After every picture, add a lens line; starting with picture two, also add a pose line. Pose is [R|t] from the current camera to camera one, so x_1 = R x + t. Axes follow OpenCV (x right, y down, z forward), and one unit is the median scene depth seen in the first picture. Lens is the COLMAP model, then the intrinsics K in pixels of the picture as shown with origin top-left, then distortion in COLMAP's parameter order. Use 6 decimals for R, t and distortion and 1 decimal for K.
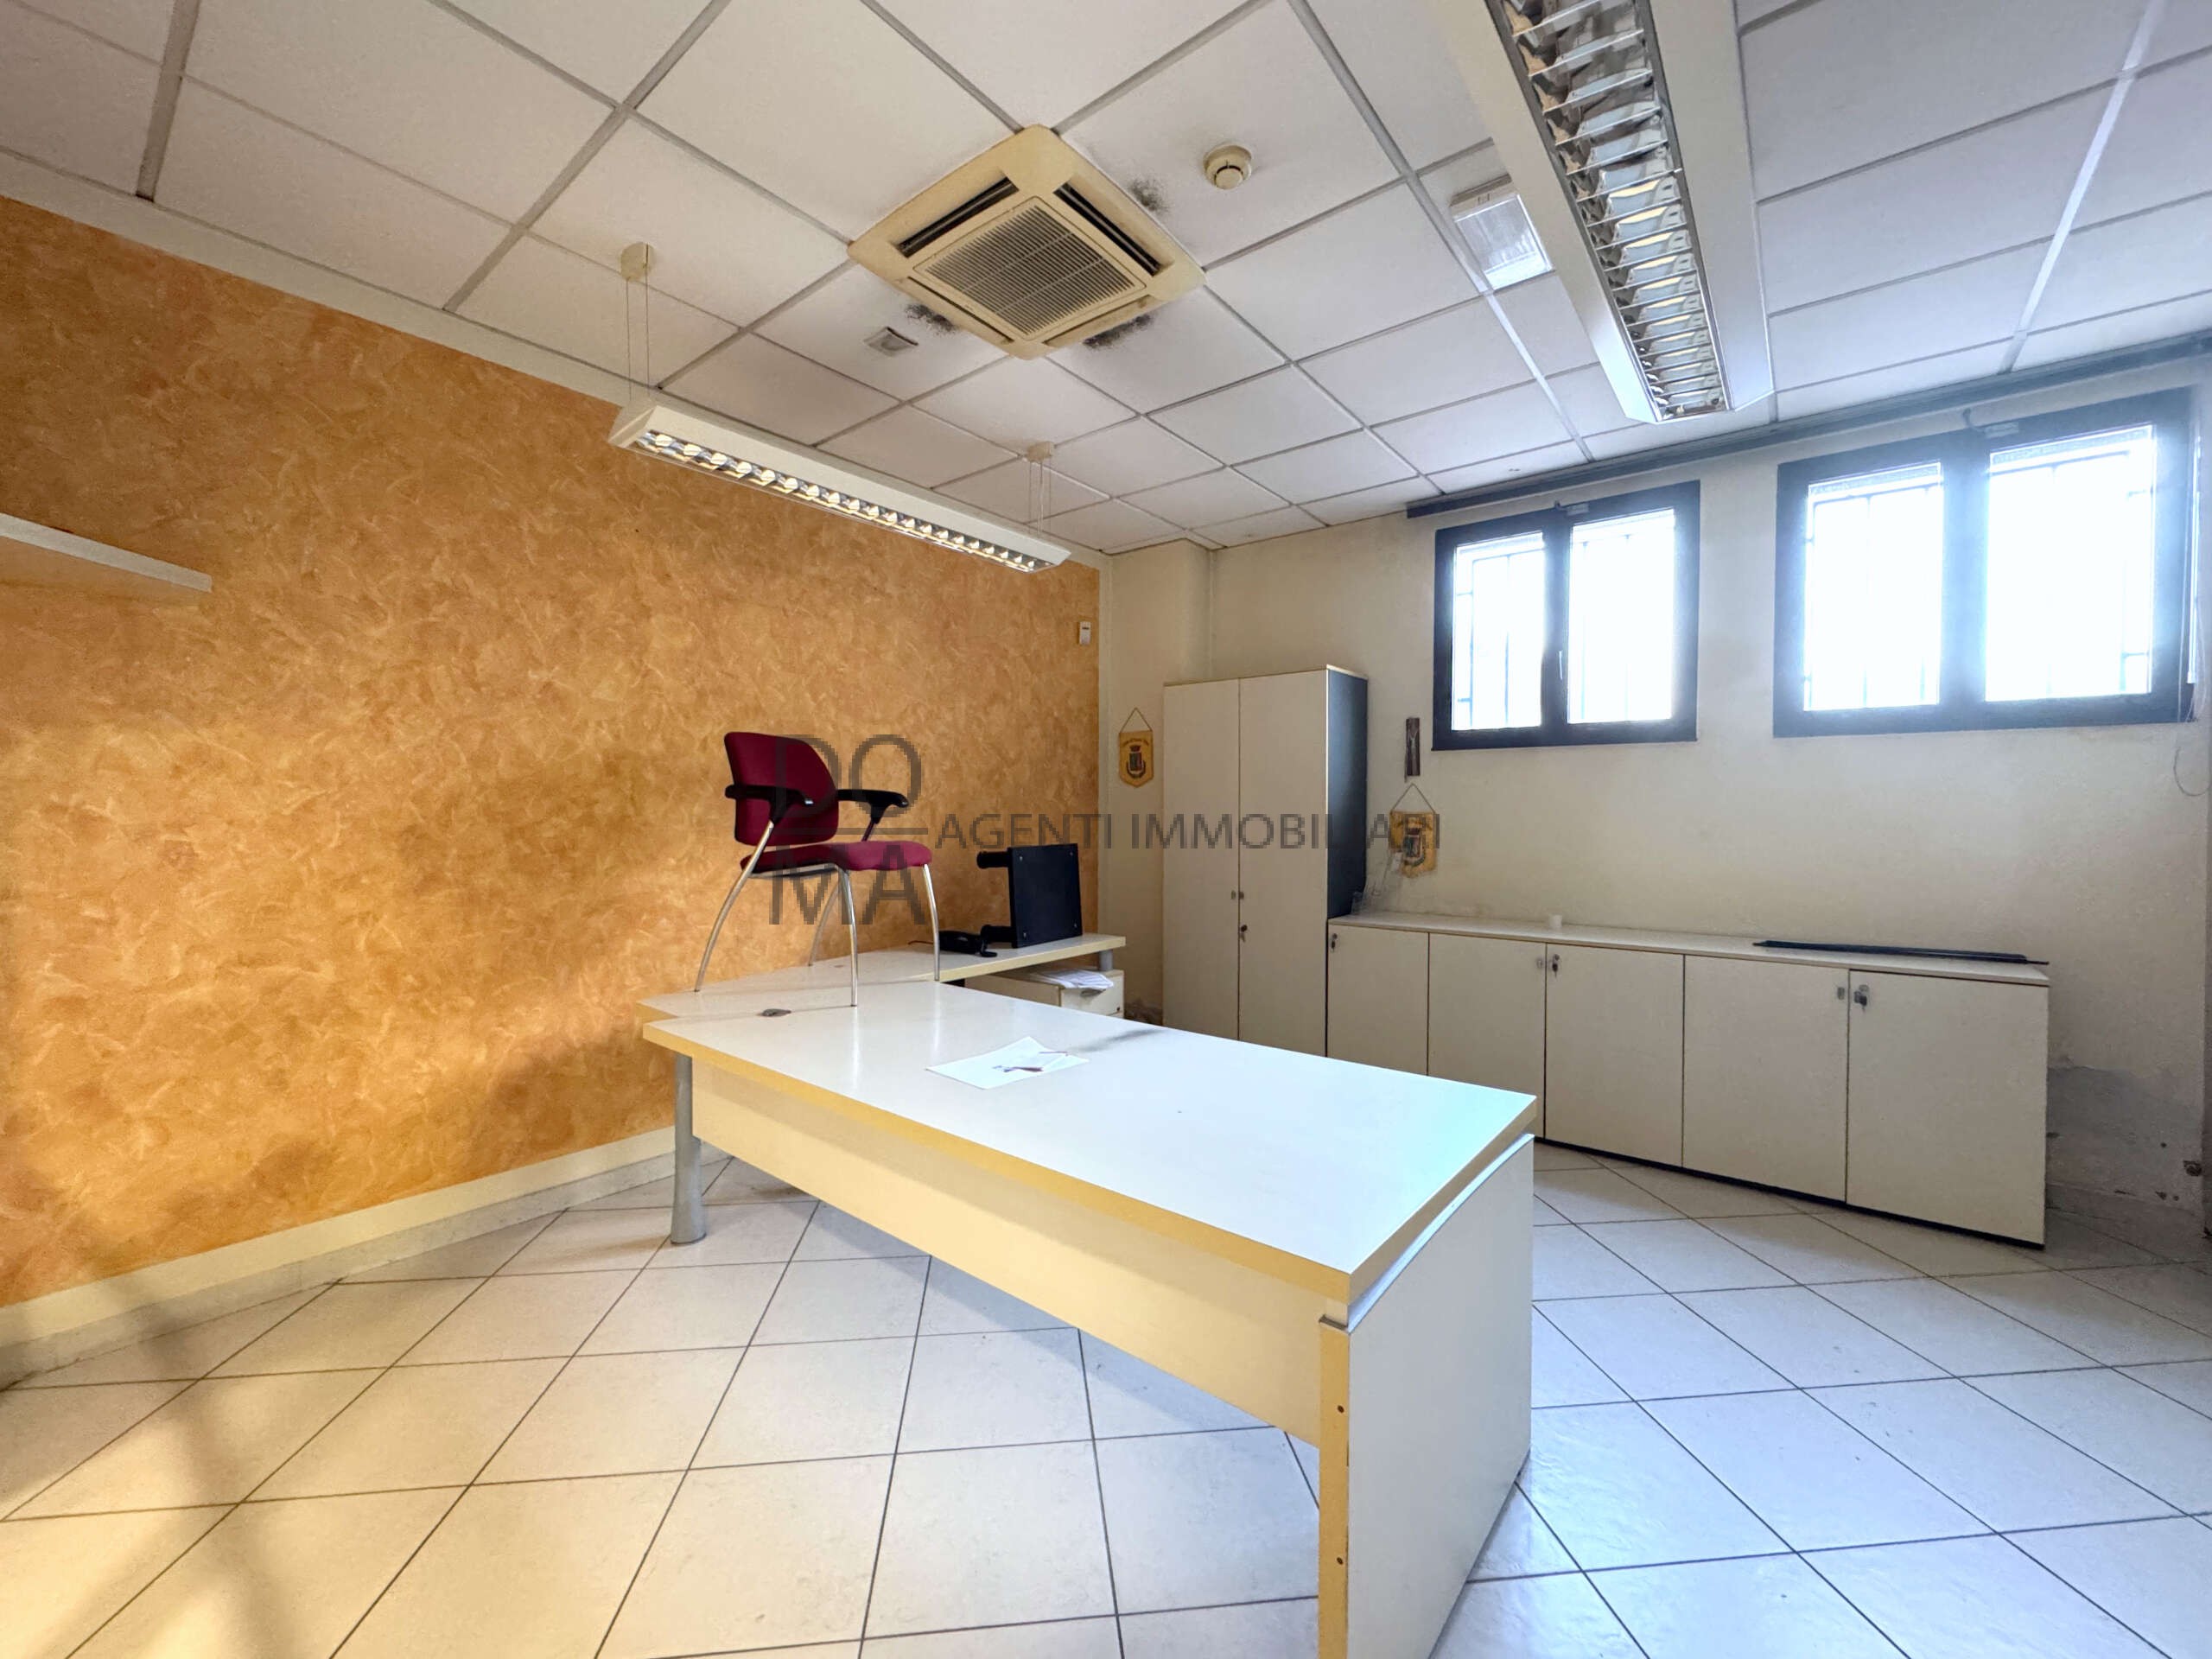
lens RADIAL K [[874.6, 0, 1102.8], [0, 874.6, 826.9], [0, 0, 1]] dist [-0.002753, 0.000091]
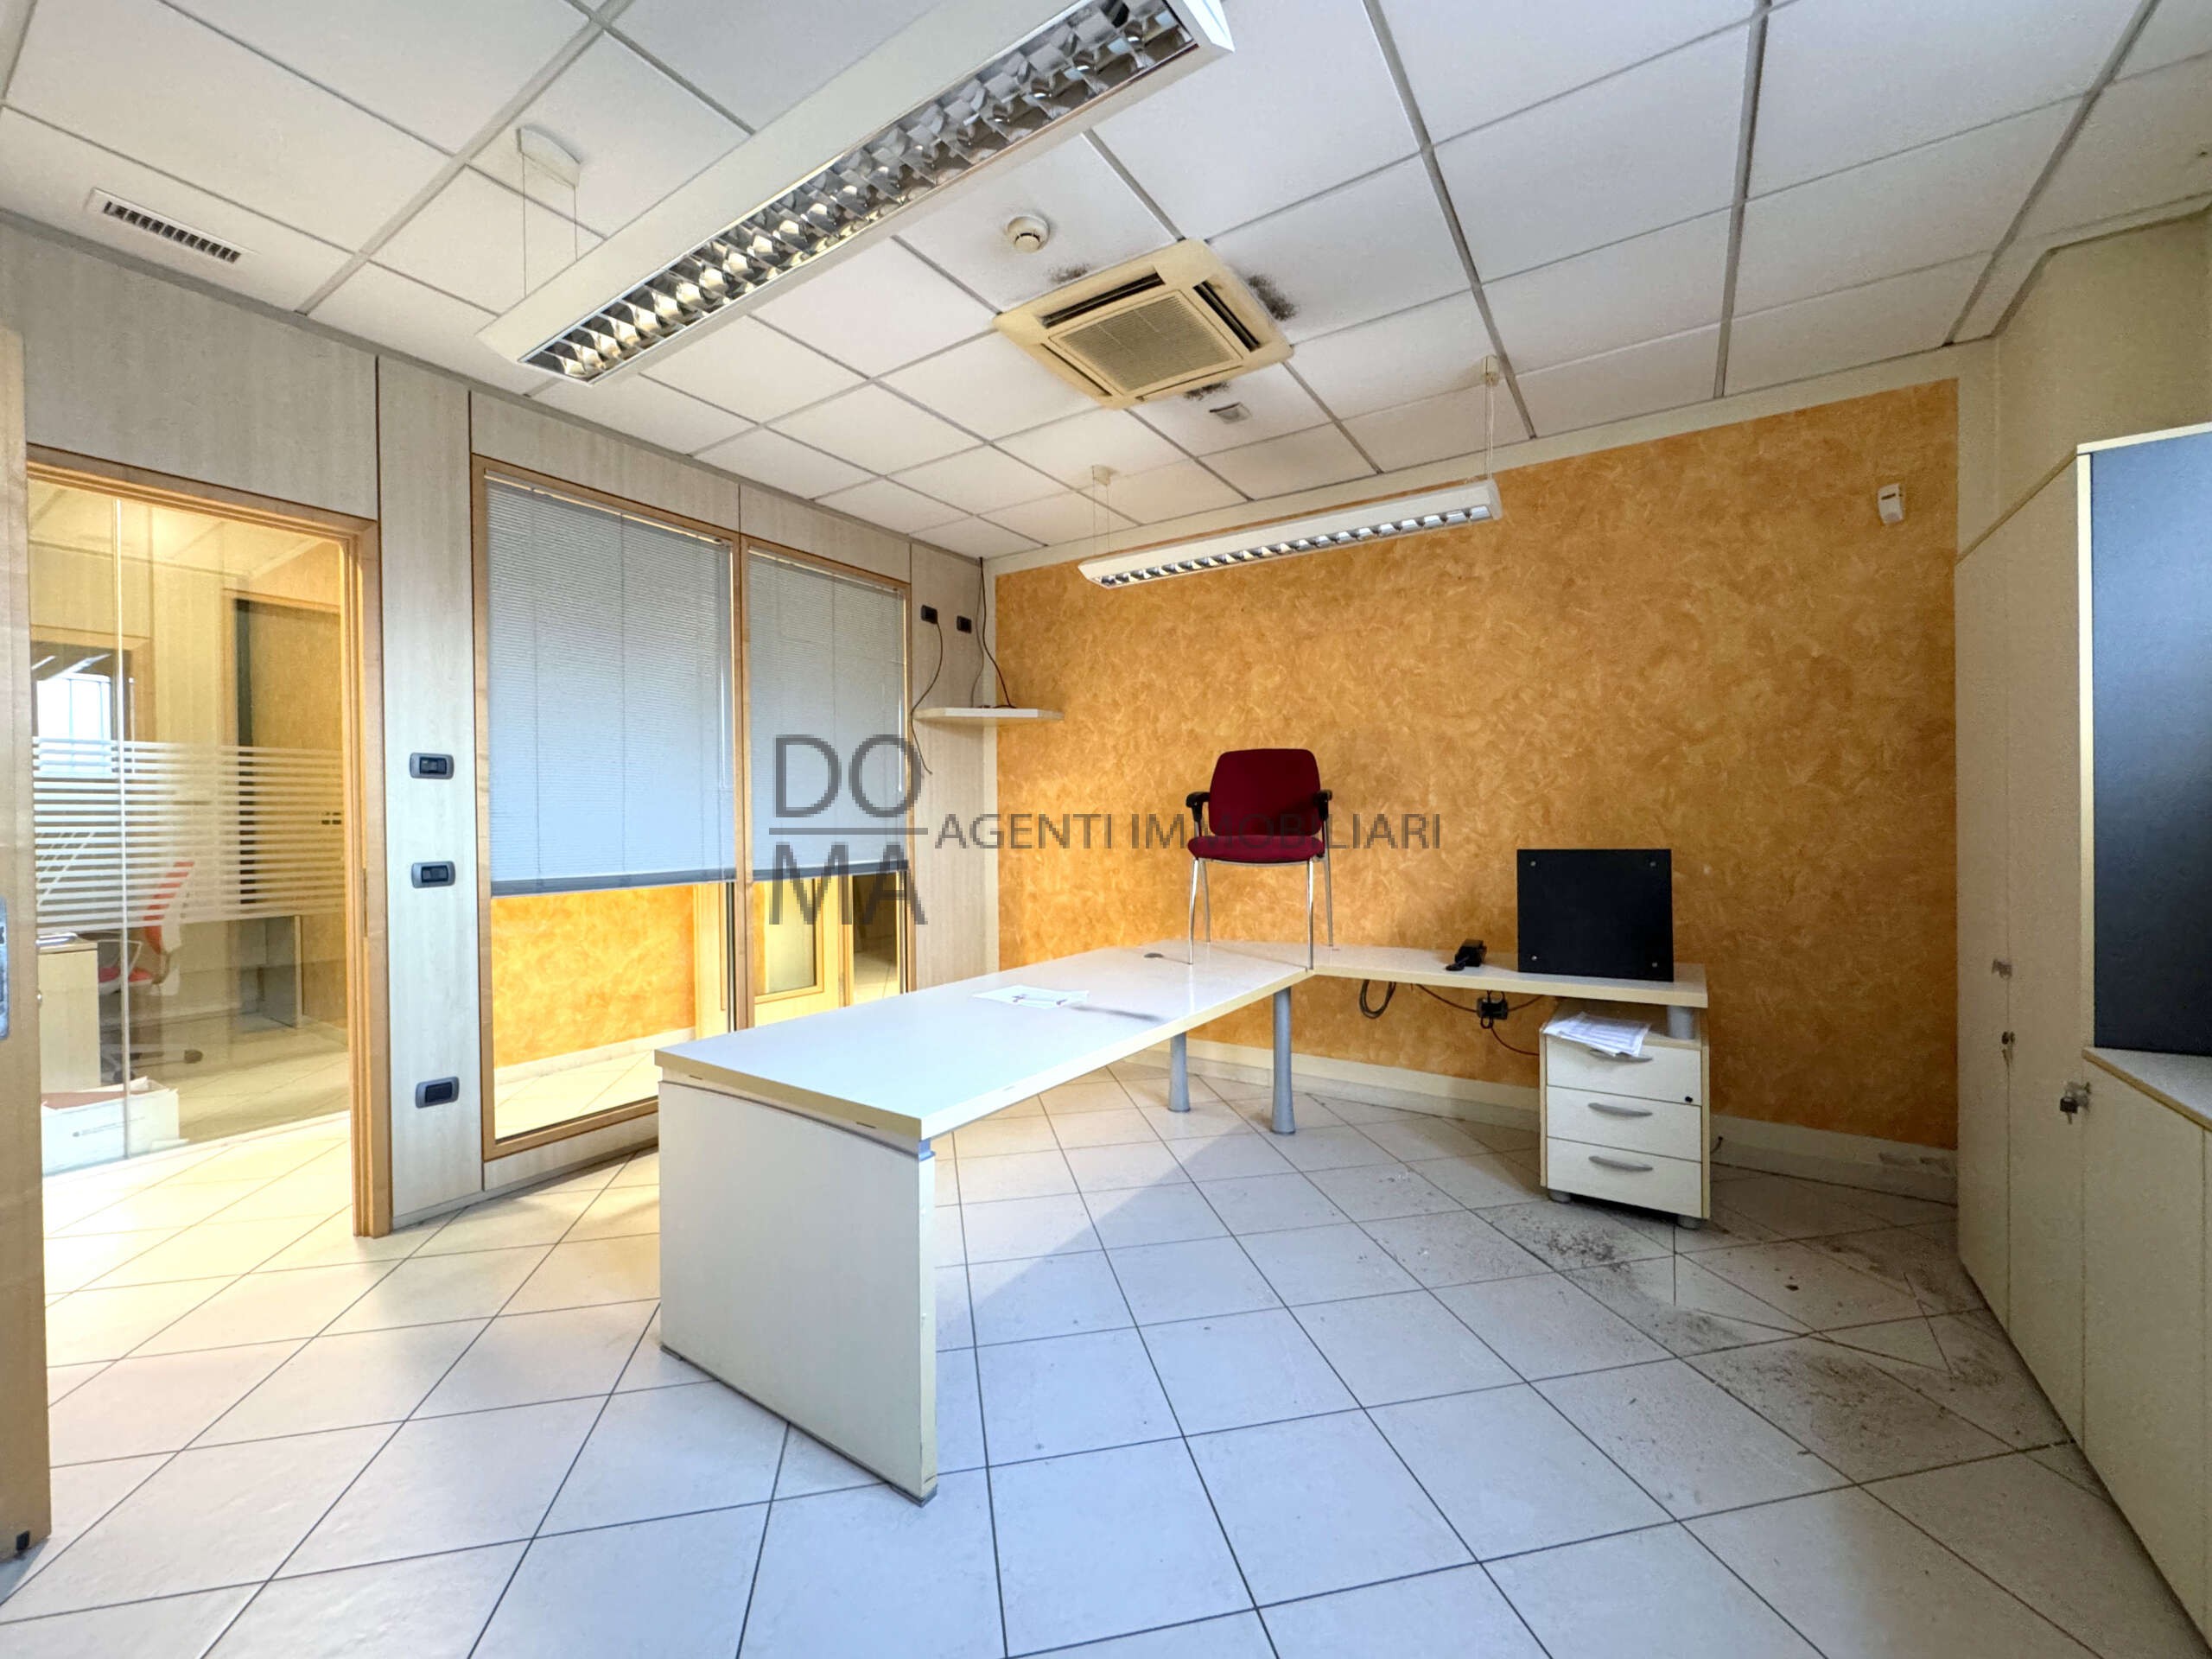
lens RADIAL K [[874.6, 0, 1102.8], [0, 874.6, 826.9], [0, 0, 1]] dist [-0.002753, 0.000091]
pose [[0.101251, 0.004021, -0.994853, 0.821850], [-0.007707, 0.999965, 0.003257, 0.003001], [0.994831, 0.007338, 0.101278, 0.635643]]
